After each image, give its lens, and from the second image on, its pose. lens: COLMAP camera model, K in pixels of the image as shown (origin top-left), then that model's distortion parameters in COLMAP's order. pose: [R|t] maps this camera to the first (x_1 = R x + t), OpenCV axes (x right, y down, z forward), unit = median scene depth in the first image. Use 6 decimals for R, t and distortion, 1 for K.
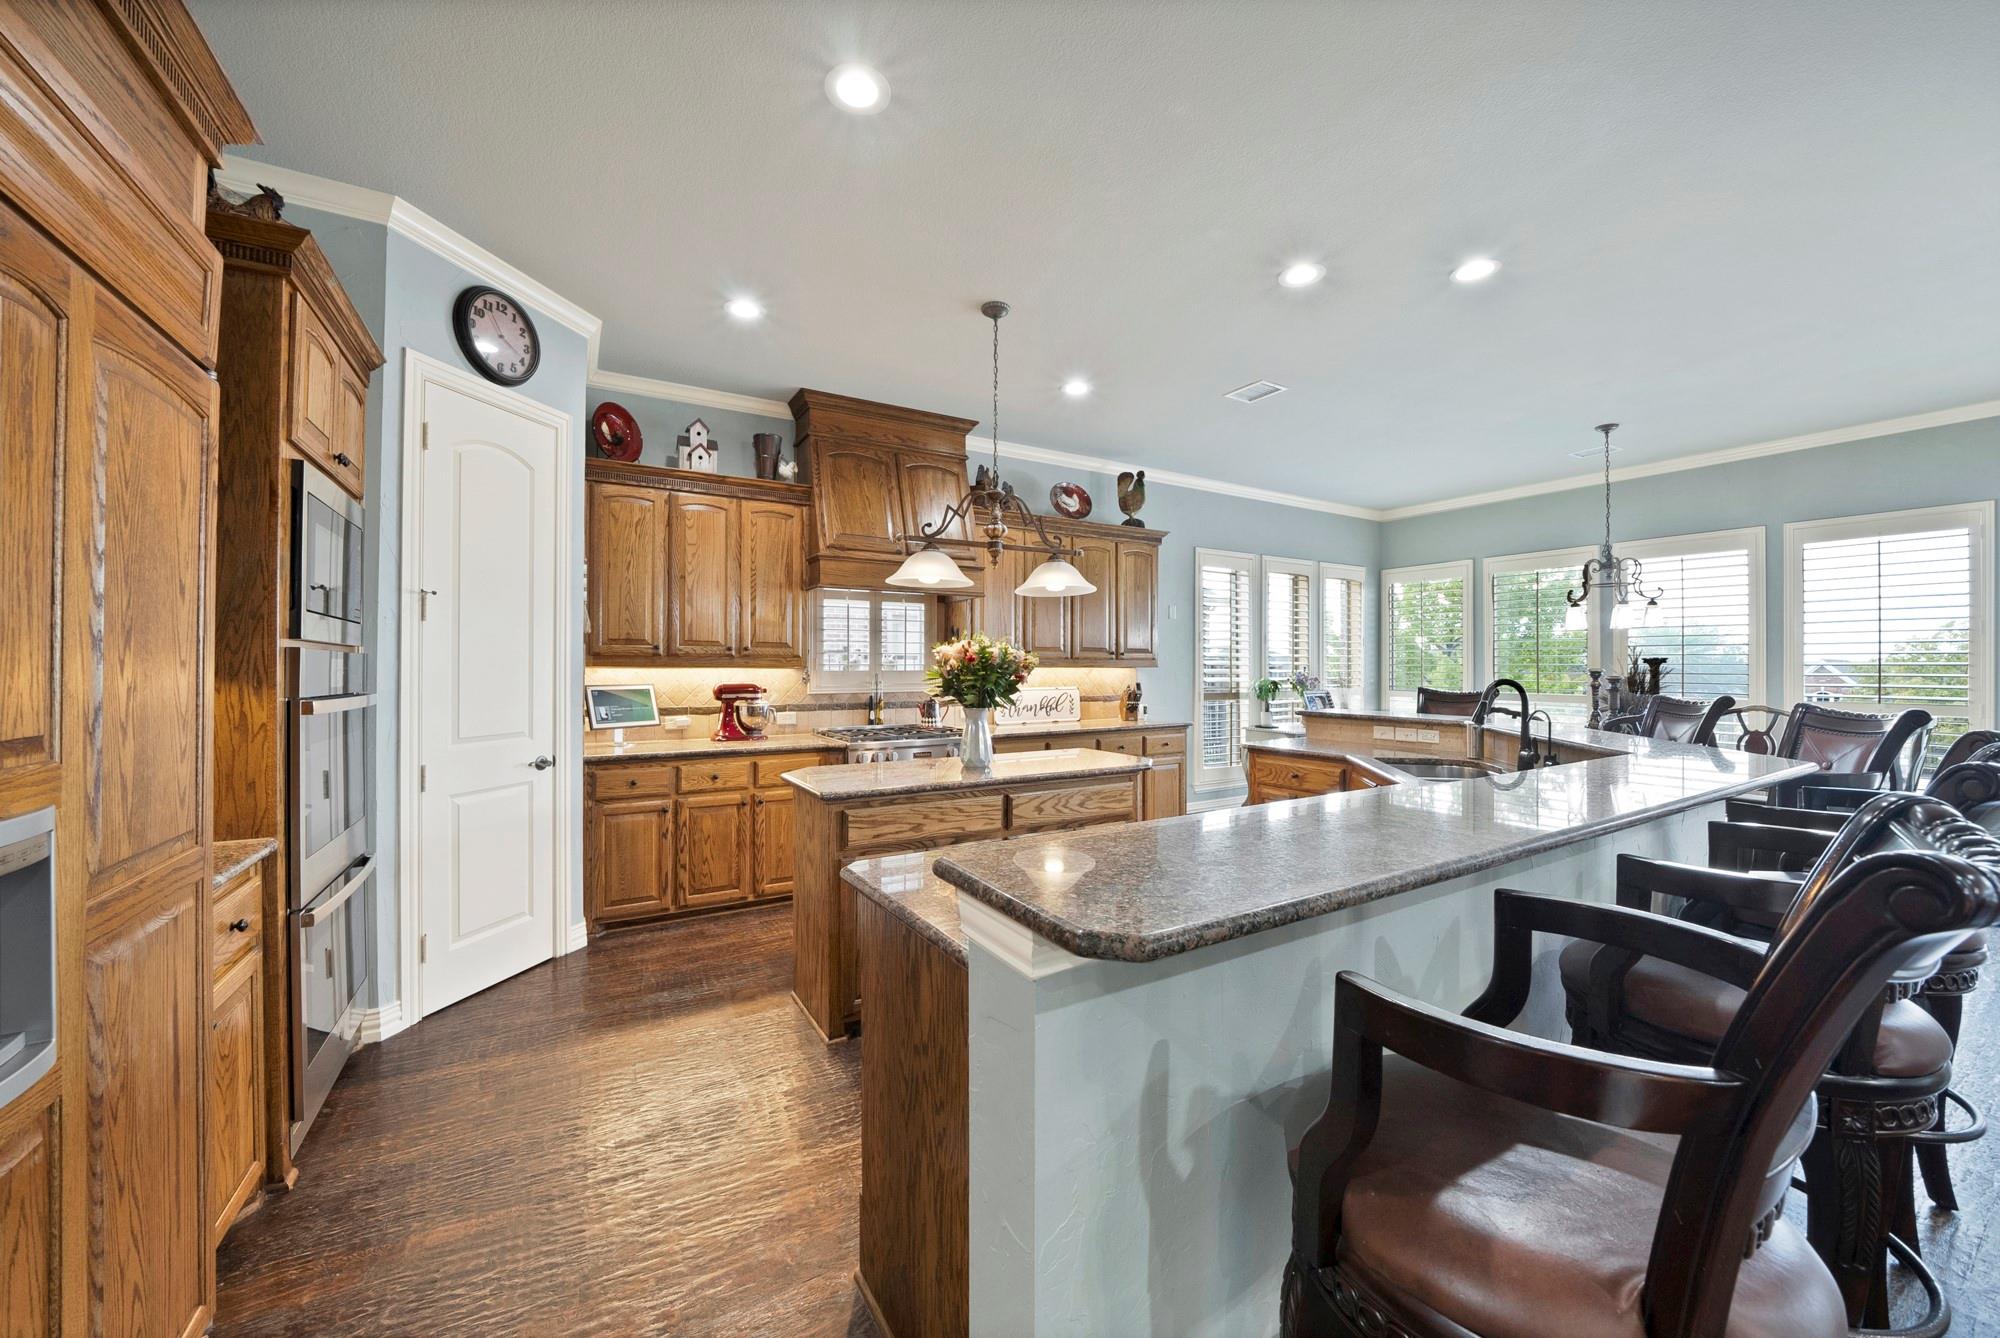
lens RADIAL K [[739.6, 0, 1001.9], [0, 739.6, 665.2], [0, 0, 1]] dist [-0.007780, 0.000369]
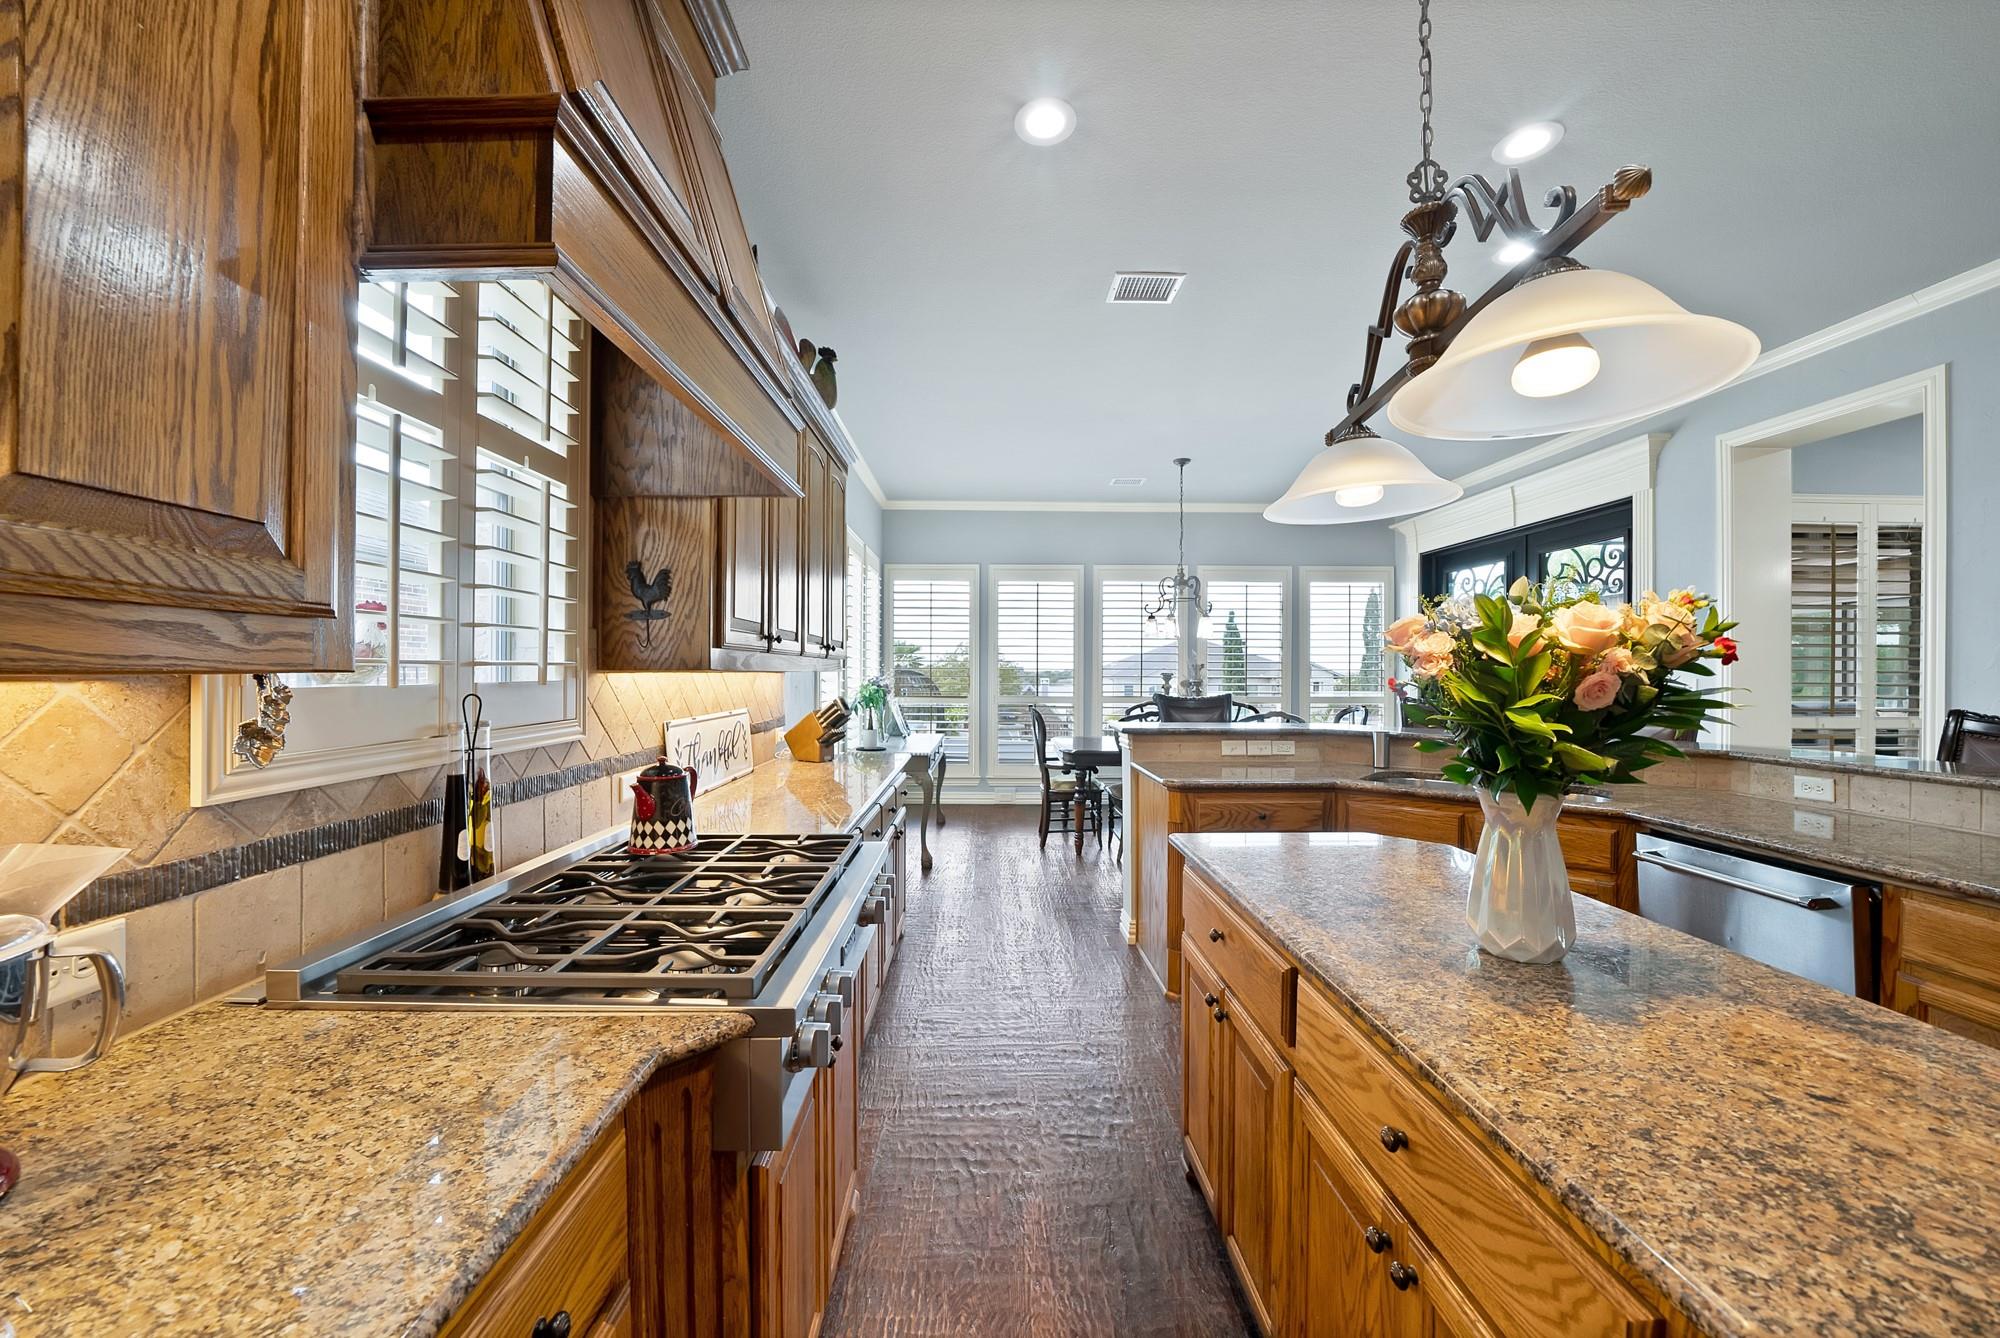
lens RADIAL K [[739.6, 0, 1000.9], [0, 739.6, 668.9], [0, 0, 1]] dist [-0.007780, 0.000369]
pose [[0.491162, 0.003910, 0.871059, -0.307860], [-0.006611, 0.999978, -0.000762, 0.000695], [-0.871043, -0.005384, 0.491177, 0.671547]]
